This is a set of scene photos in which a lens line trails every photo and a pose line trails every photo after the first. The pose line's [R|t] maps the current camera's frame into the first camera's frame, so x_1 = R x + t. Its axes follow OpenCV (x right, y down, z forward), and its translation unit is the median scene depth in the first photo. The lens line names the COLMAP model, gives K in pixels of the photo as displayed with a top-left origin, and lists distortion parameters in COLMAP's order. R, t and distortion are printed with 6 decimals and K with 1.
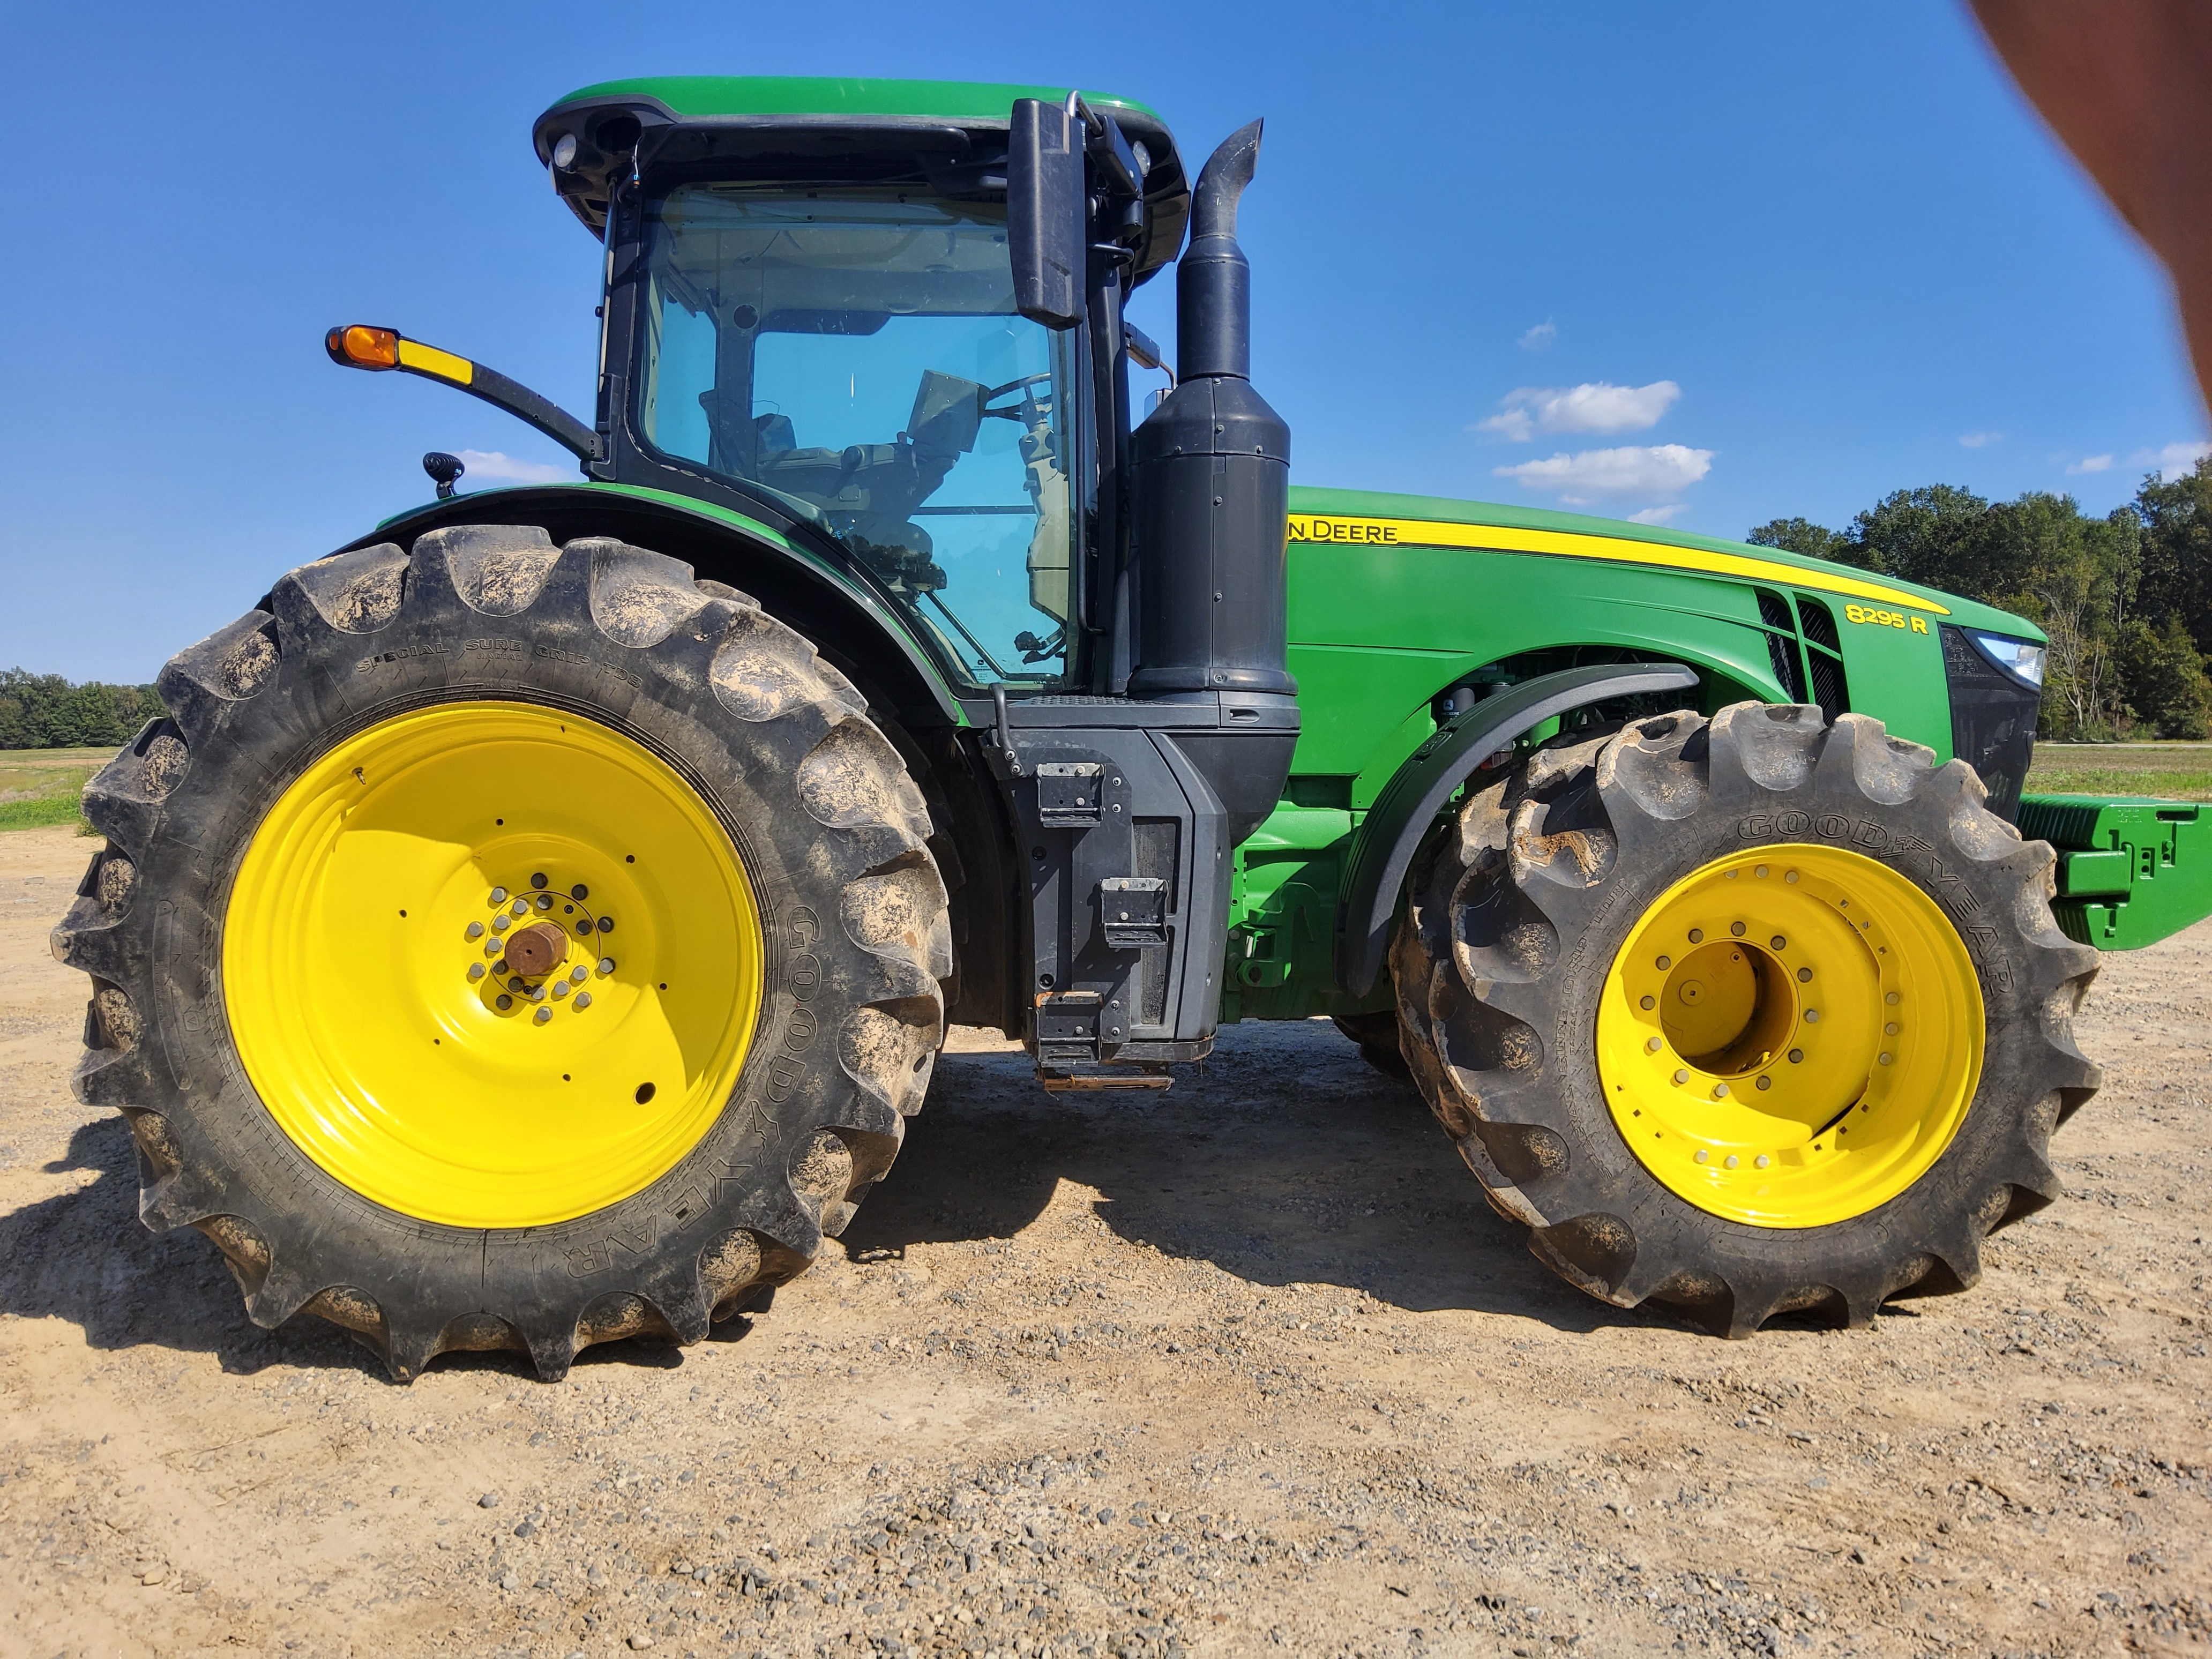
lens RADIAL K [[1632.1, 0, 1106.0], [0, 1632.1, 829.5], [0, 0, 1]] dist [0.061427, -0.096858]
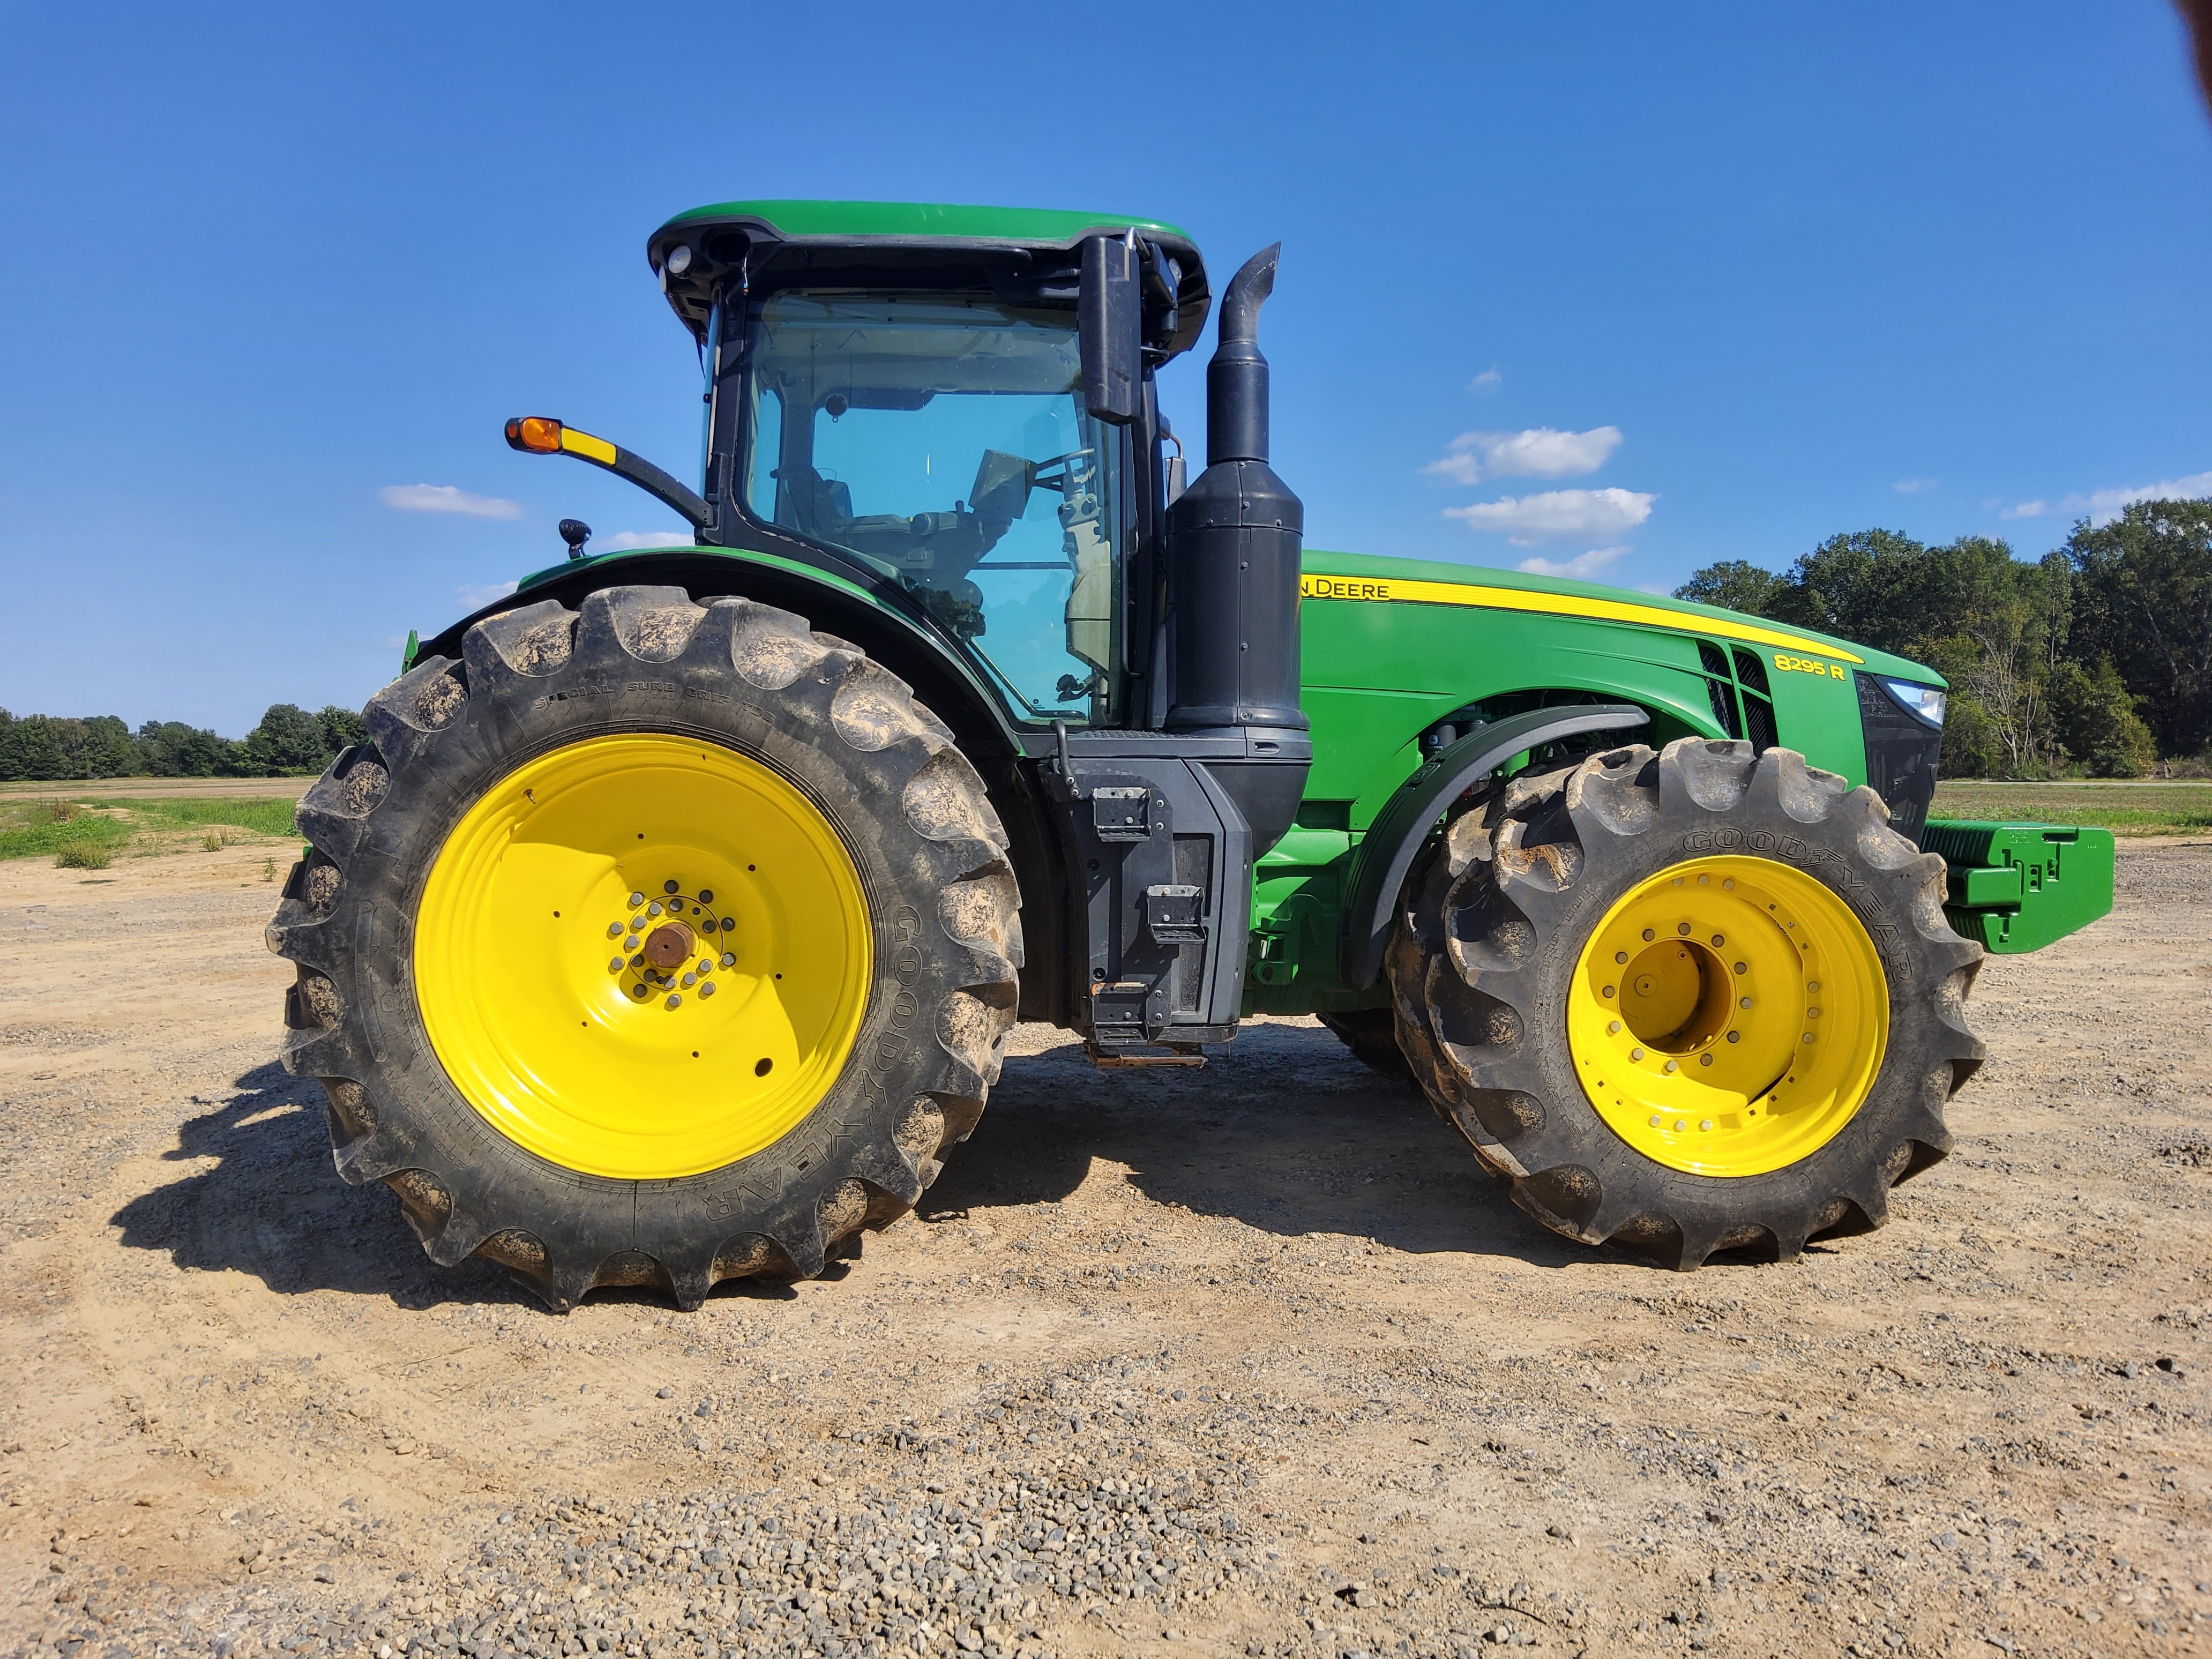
lens RADIAL K [[1632.1, 0, 1106.0], [0, 1632.1, 829.5], [0, 0, 1]] dist [0.093613, -0.158226]
pose [[0.999563, 0.001624, 0.029527, -0.072699], [-0.000970, 0.999754, -0.022155, 0.016786], [-0.029555, 0.022117, 0.999318, -0.190133]]
